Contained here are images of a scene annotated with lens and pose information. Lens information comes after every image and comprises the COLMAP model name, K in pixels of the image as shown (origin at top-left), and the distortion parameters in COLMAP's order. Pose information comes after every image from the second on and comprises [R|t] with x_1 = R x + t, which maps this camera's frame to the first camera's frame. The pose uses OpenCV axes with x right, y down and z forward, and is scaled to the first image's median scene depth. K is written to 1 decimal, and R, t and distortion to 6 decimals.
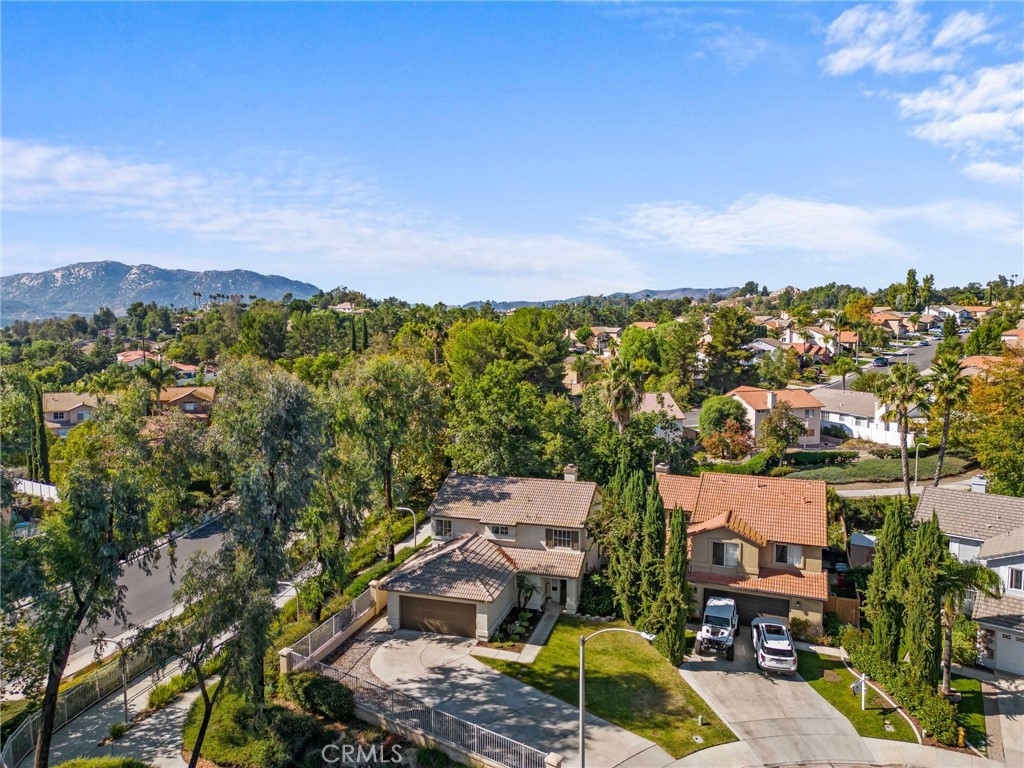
lens RADIAL K [[720.8, 0, 512.0], [0, 720.8, 384.0], [0, 0, 1]] dist [0.077431, -0.070004]
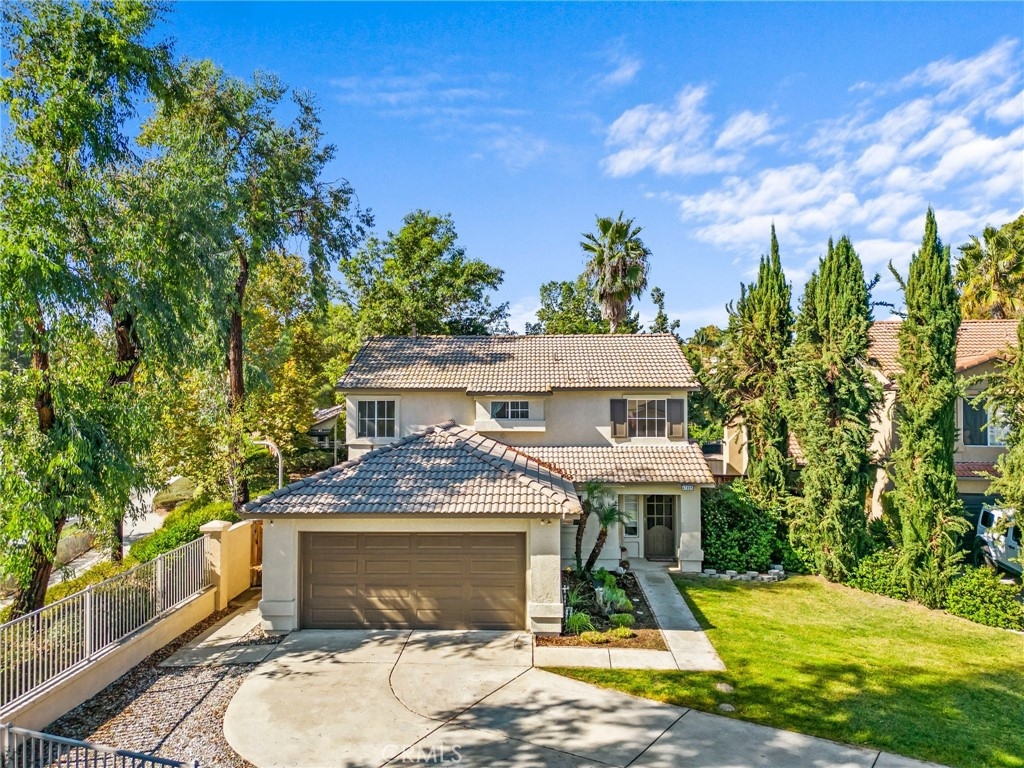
lens RADIAL K [[720.8, 0, 512.0], [0, 720.8, 384.0], [0, 0, 1]] dist [0.077431, -0.070004]
pose [[0.966893, 0.001512, 0.255178, -0.145193], [0.025255, 0.994506, -0.101585, 0.256134], [-0.253930, 0.104667, 0.961543, 0.616581]]
